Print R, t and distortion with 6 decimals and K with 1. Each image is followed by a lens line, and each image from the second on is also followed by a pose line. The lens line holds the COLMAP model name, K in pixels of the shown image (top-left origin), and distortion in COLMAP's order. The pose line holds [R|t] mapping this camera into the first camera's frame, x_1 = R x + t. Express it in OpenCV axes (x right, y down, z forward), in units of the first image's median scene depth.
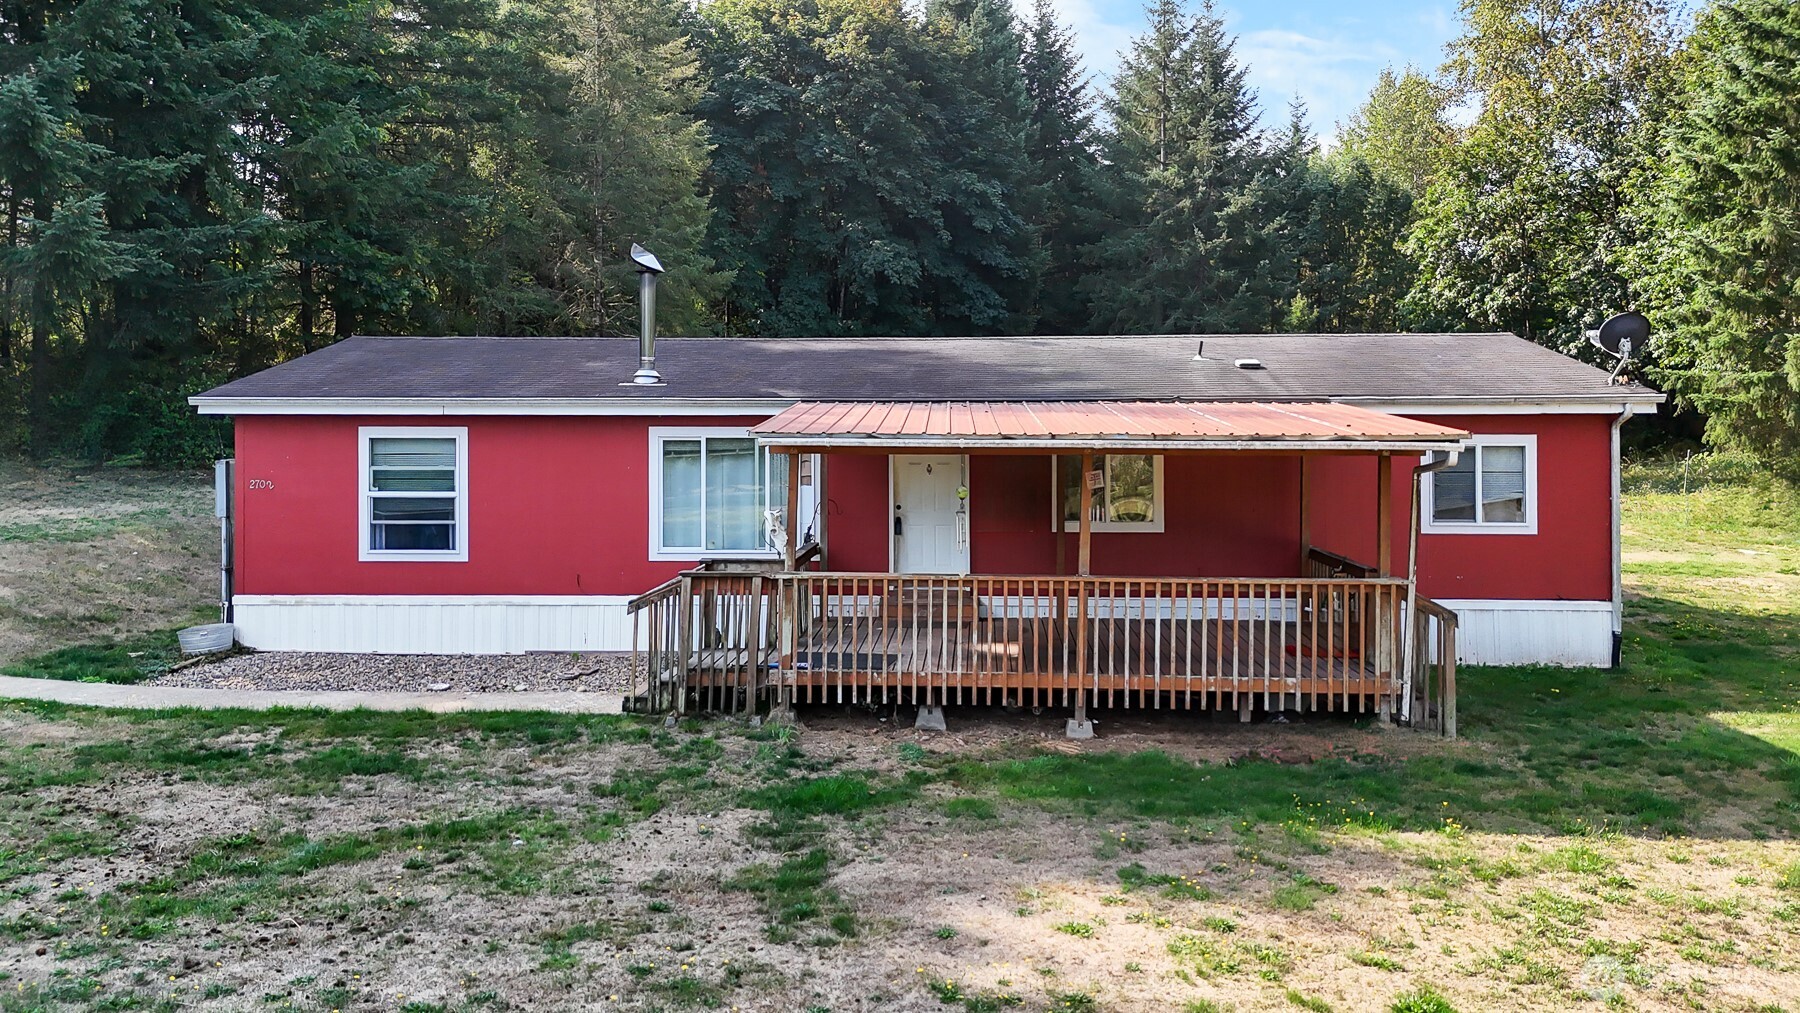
lens RADIAL K [[1346.9, 0, 898.8], [0, 1346.9, 462.4], [0, 0, 1]] dist [0.083625, 0.000543]
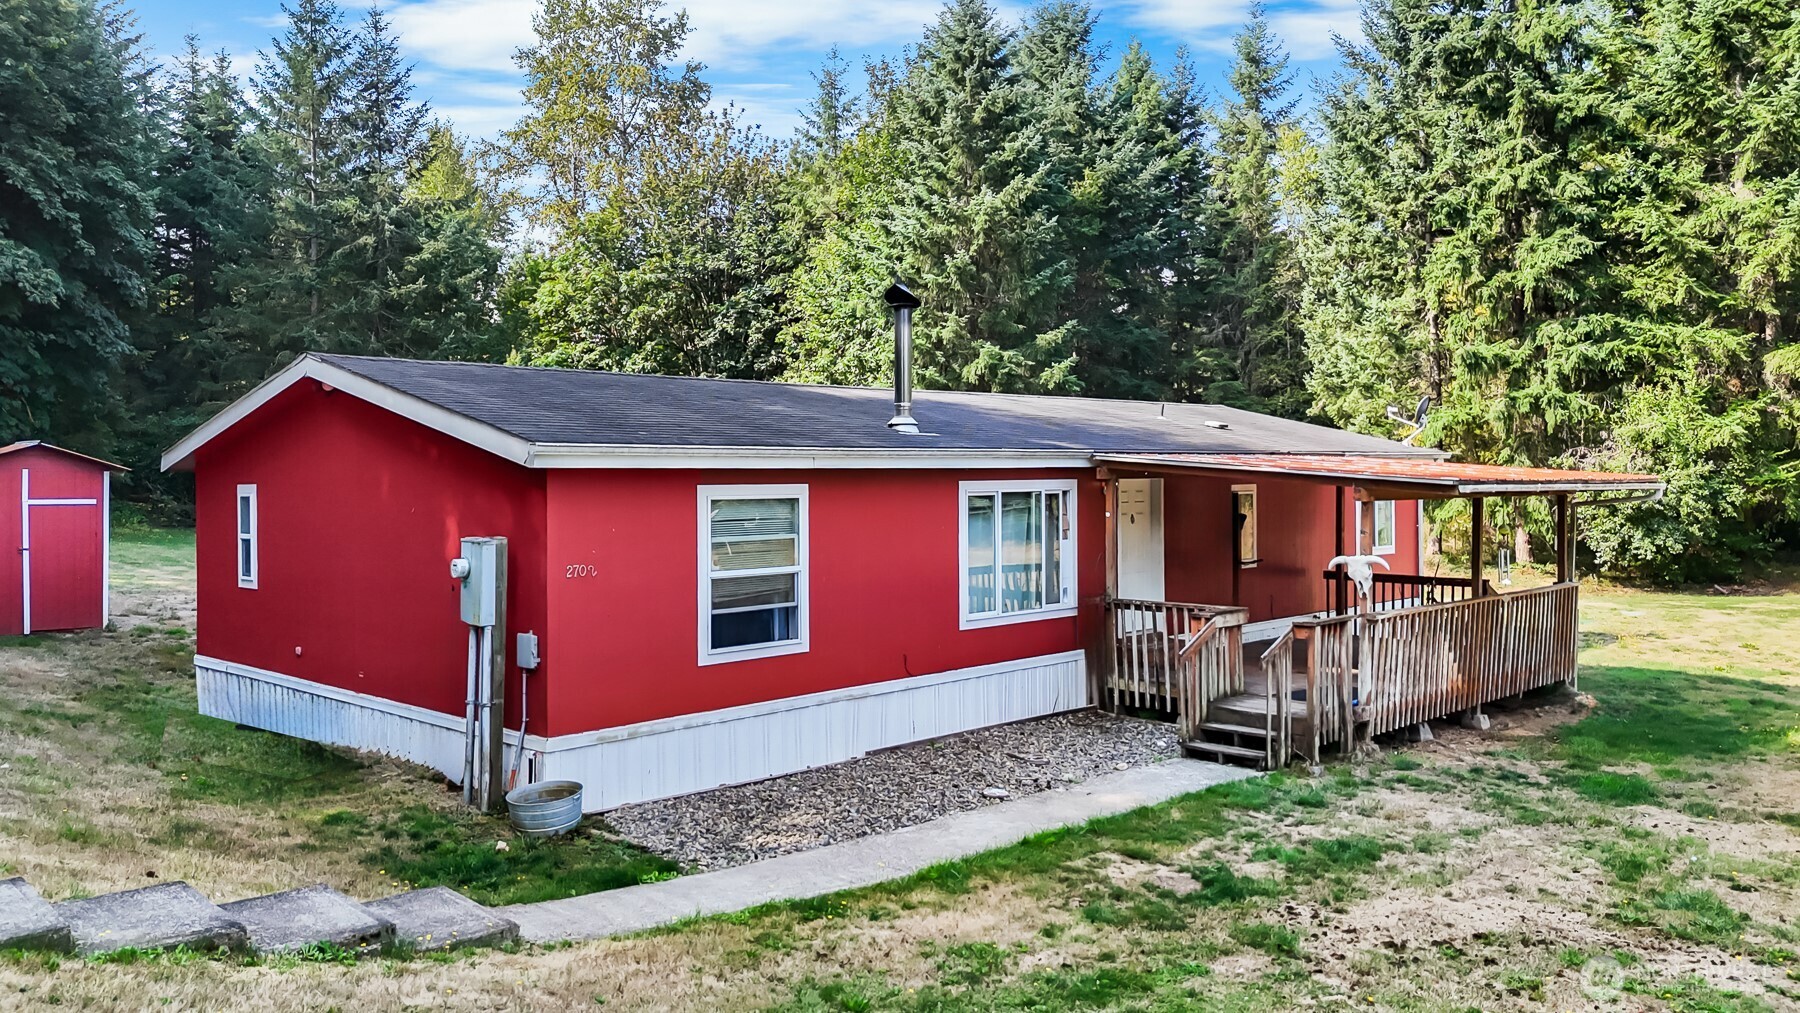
lens RADIAL K [[1414.2, 0, 888.6], [0, 1414.2, 471.9], [0, 0, 1]] dist [0.073132, -0.096615]
pose [[0.672262, -0.004171, 0.740301, -0.904518], [0.033061, 0.999156, -0.024392, -0.011112], [-0.739575, 0.040873, 0.671832, 0.402848]]
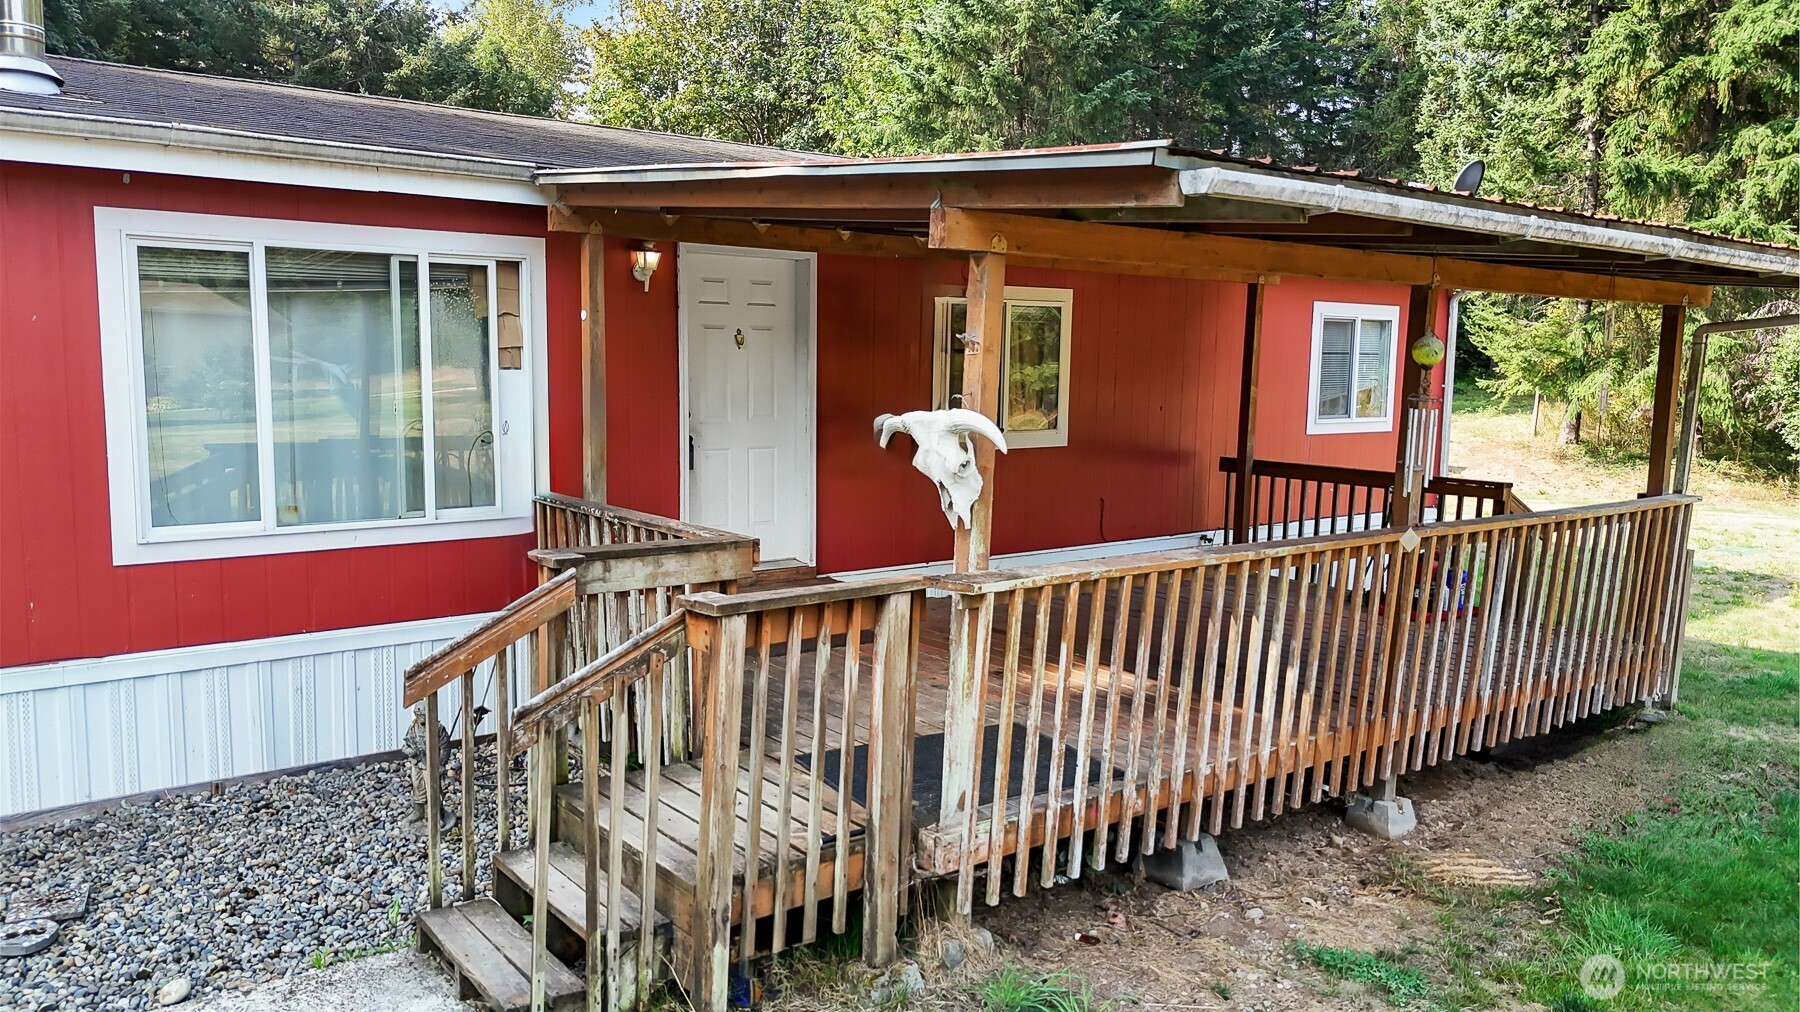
lens RADIAL K [[1363.6, 0, 900.0], [0, 1363.6, 506.0], [0, 0, 1]] dist [0.035643, -0.028090]
pose [[0.761473, -0.060555, 0.645362, -0.263748], [0.007363, 0.996371, 0.084802, 0.024625], [-0.648155, -0.059823, 0.759155, 0.563828]]
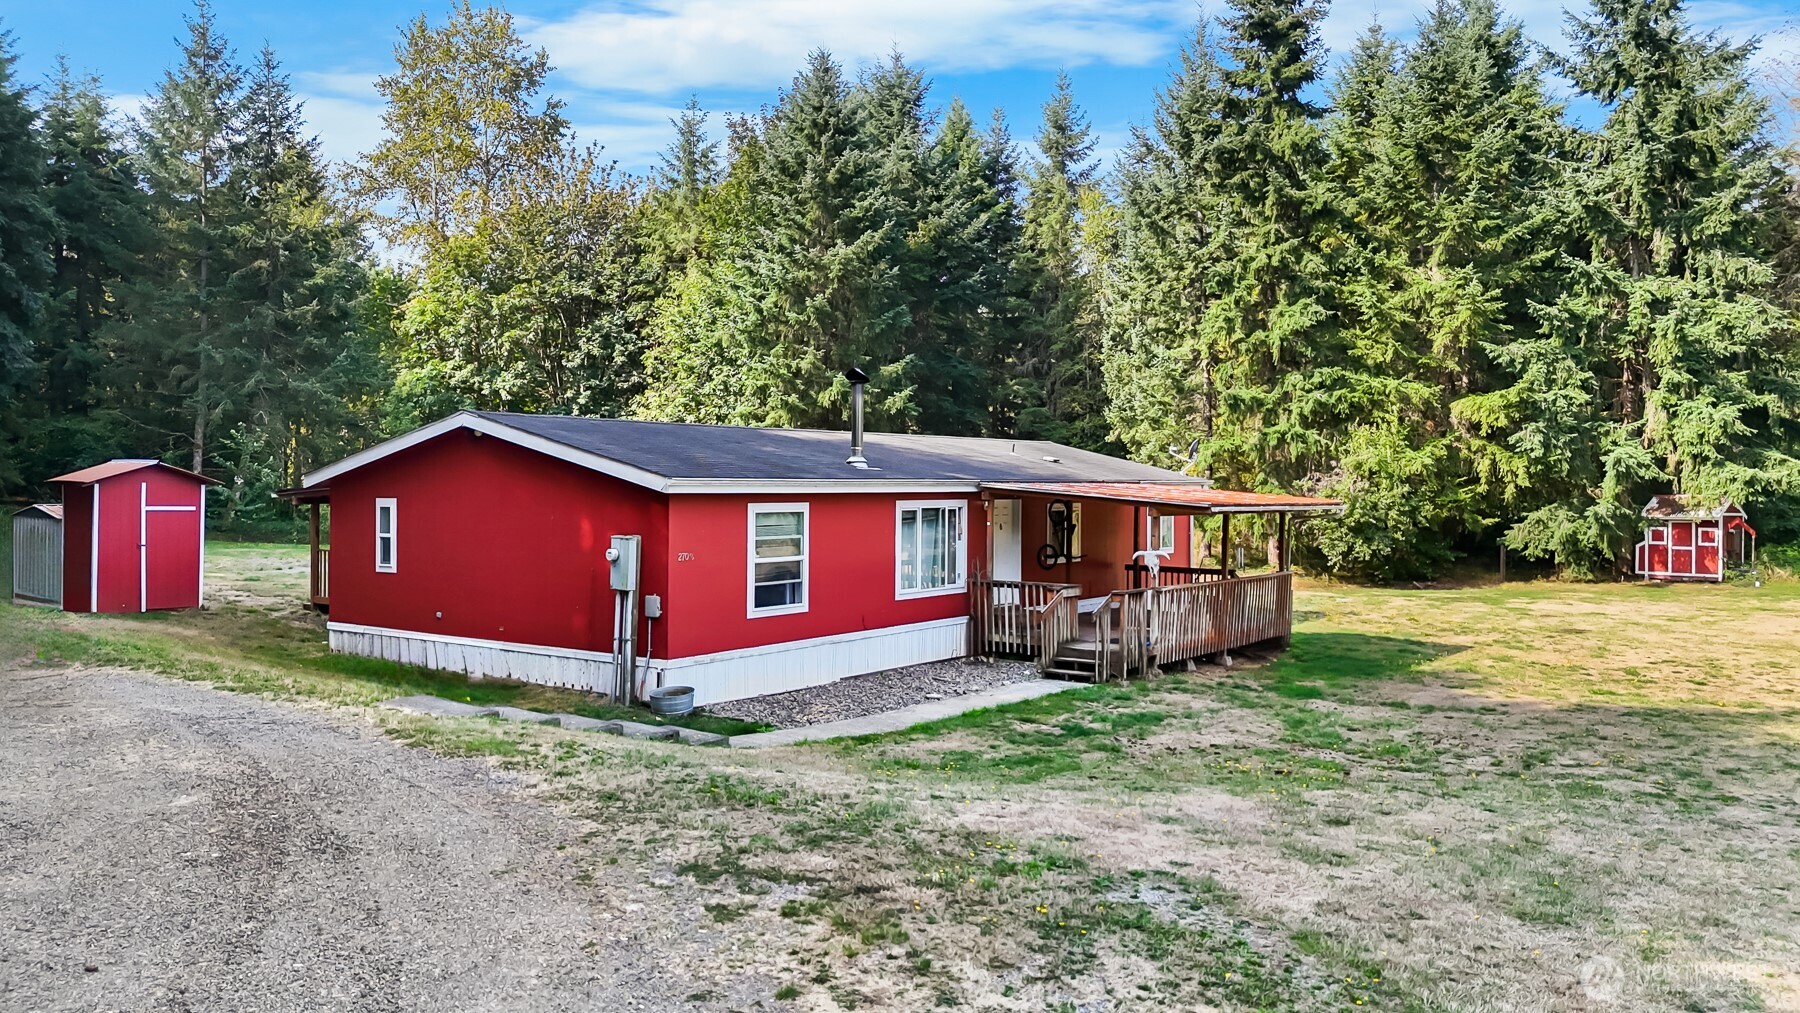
lens RADIAL K [[1414.2, 0, 888.6], [0, 1414.2, 471.9], [0, 0, 1]] dist [0.073132, -0.096615]
pose [[0.561036, 0.007082, 0.827761, -1.342942], [0.025042, 0.999361, -0.025524, -0.019177], [-0.827413, 0.035049, 0.560500, 0.217535]]
